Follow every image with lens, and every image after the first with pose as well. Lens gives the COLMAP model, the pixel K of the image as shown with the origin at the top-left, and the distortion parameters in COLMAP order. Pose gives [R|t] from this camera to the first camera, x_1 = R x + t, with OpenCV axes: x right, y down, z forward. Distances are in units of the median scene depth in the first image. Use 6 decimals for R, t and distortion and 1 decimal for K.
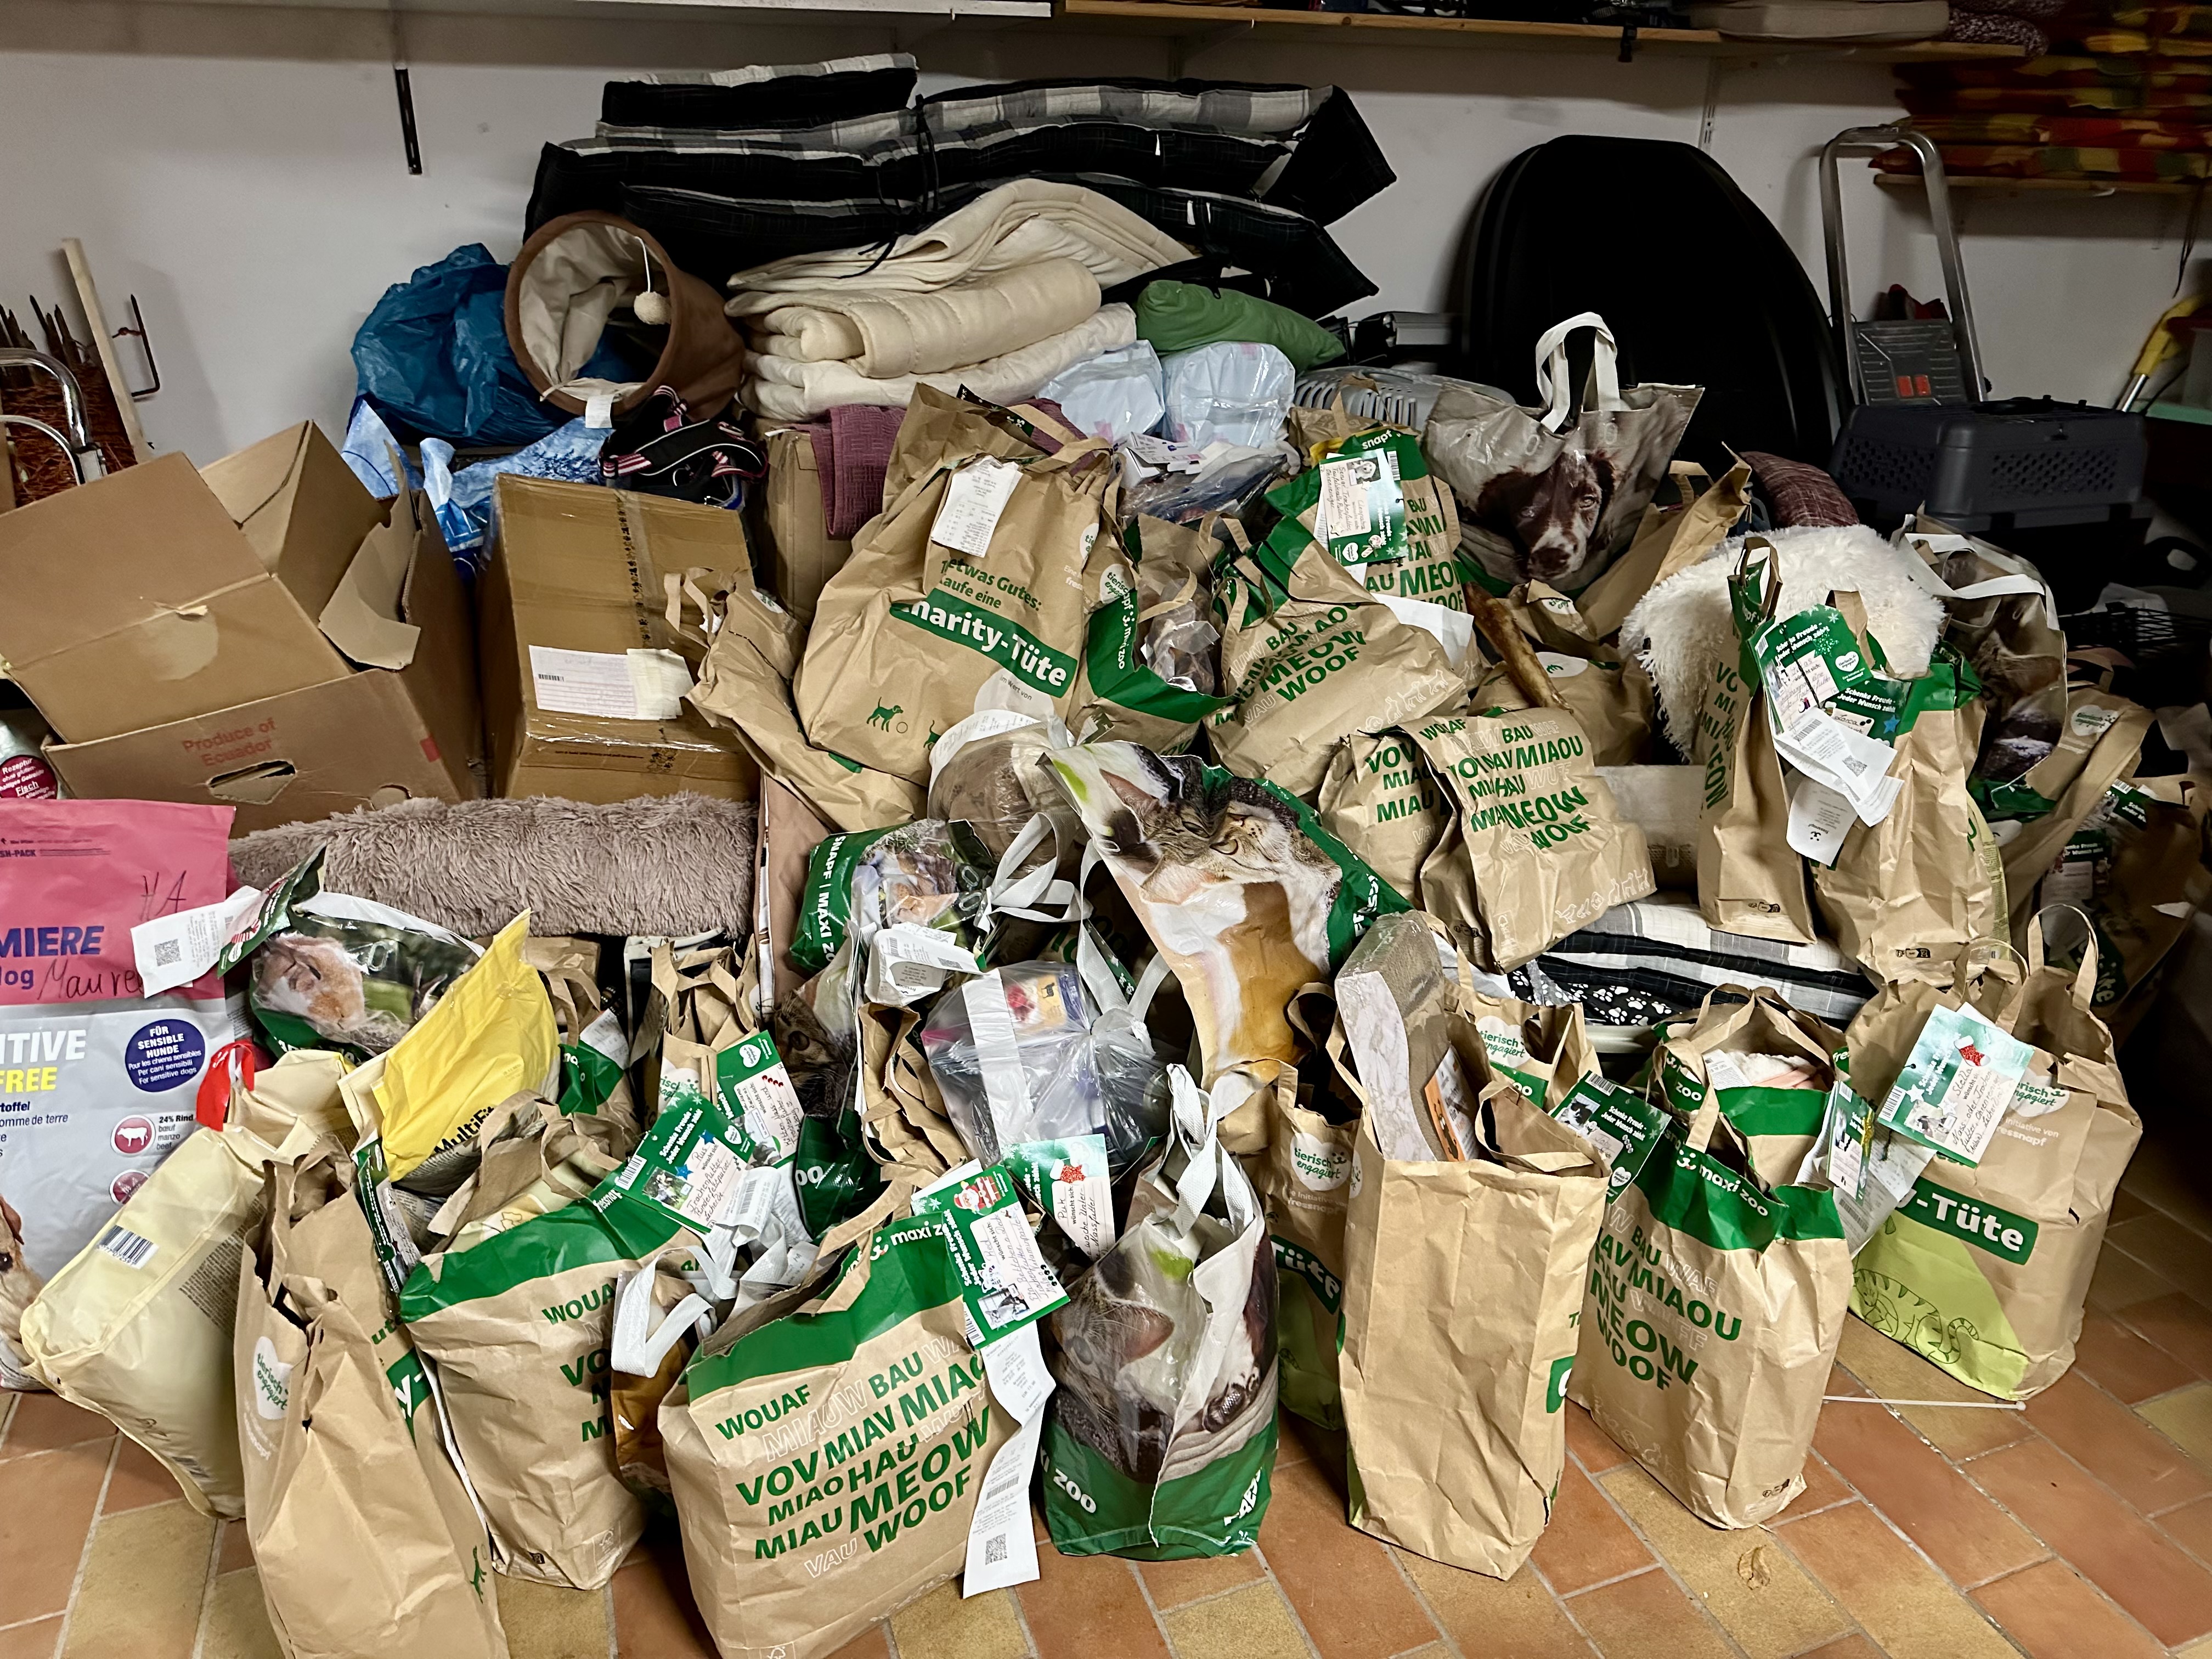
lens RADIAL K [[1496.2, 0, 1084.4], [0, 1496.2, 835.9], [0, 0, 1]] dist [0.120011, -0.175631]
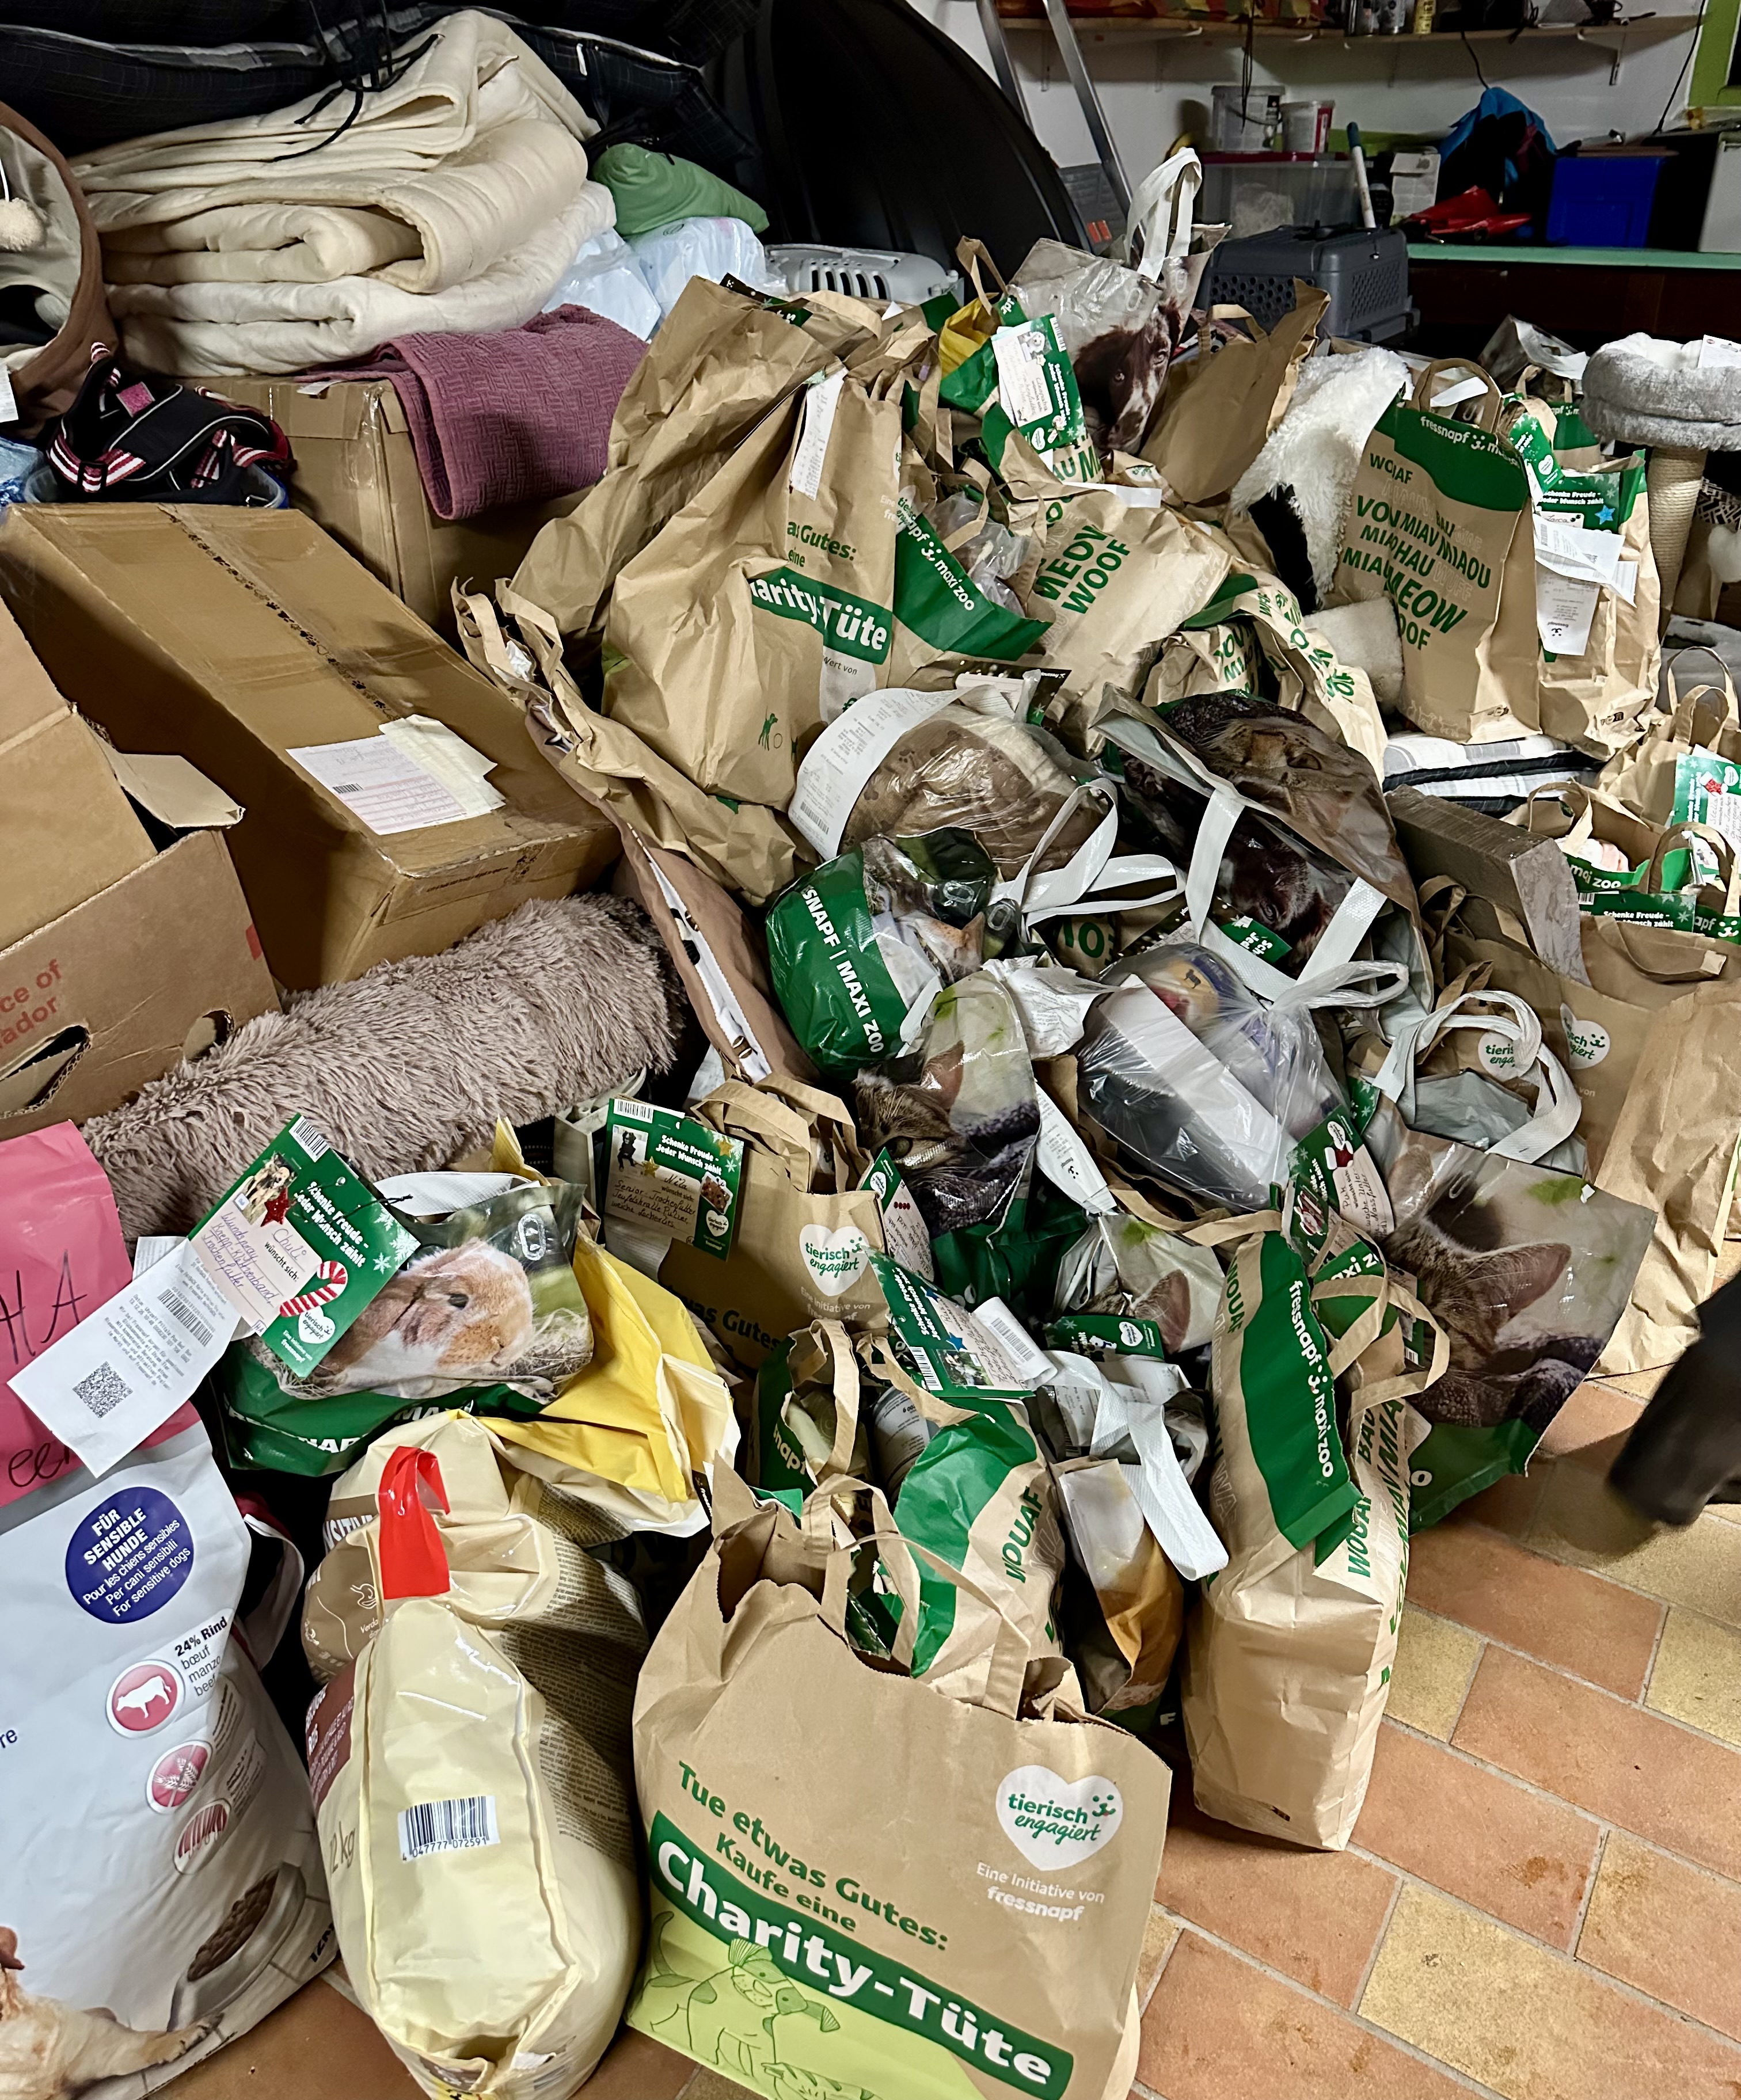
lens RADIAL K [[1585.6, 0, 822.7], [0, 1585.6, 980.0], [0, 0, 1]] dist [0.094392, -0.165862]
pose [[0.803333, -0.311316, 0.507680, -0.541788], [0.255629, 0.950212, 0.178186, -0.092751], [-0.537876, -0.013365, 0.842918, 0.289136]]
